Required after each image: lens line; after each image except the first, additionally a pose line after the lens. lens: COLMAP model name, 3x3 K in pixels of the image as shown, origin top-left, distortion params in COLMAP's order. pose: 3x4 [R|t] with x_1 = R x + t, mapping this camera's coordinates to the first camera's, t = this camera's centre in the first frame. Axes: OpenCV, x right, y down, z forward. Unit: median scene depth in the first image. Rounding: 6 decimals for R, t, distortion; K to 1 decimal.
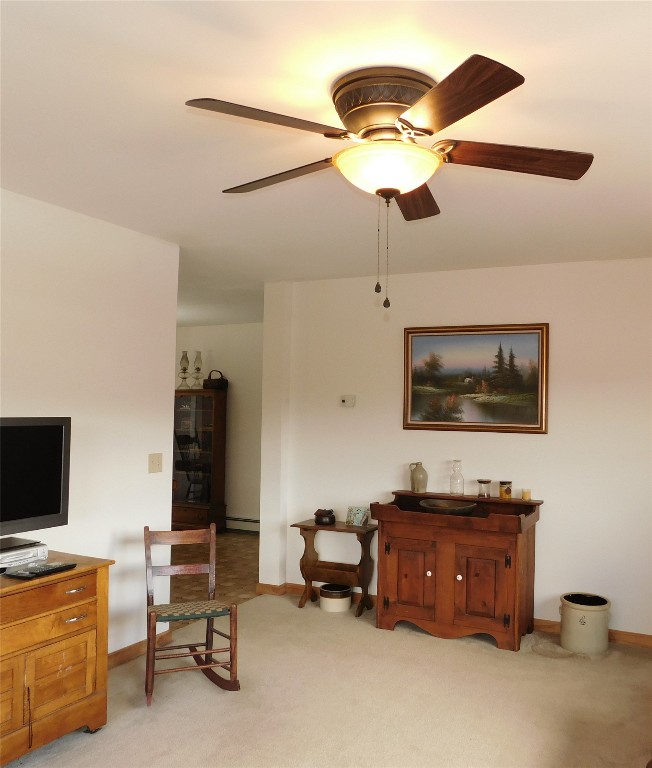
lens RADIAL K [[712.1, 0, 328.2], [0, 712.1, 385.9], [0, 0, 1]] dist [-0.001292, 0.000000]
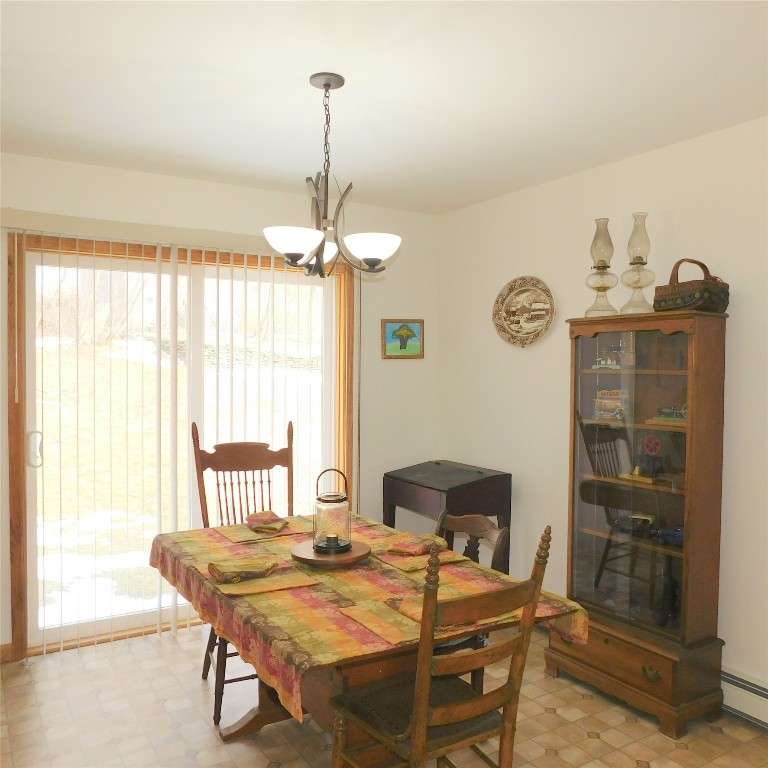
lens RADIAL K [[712.2, 0, 378.0], [0, 712.2, 385.6], [0, 0, 1]] dist [-0.077283, 0.015530]
pose [[0.877411, 0.006836, -0.479690, -0.125516], [0.017321, 0.998795, 0.045915, 0.022018], [0.479426, -0.048595, 0.876236, 0.608964]]
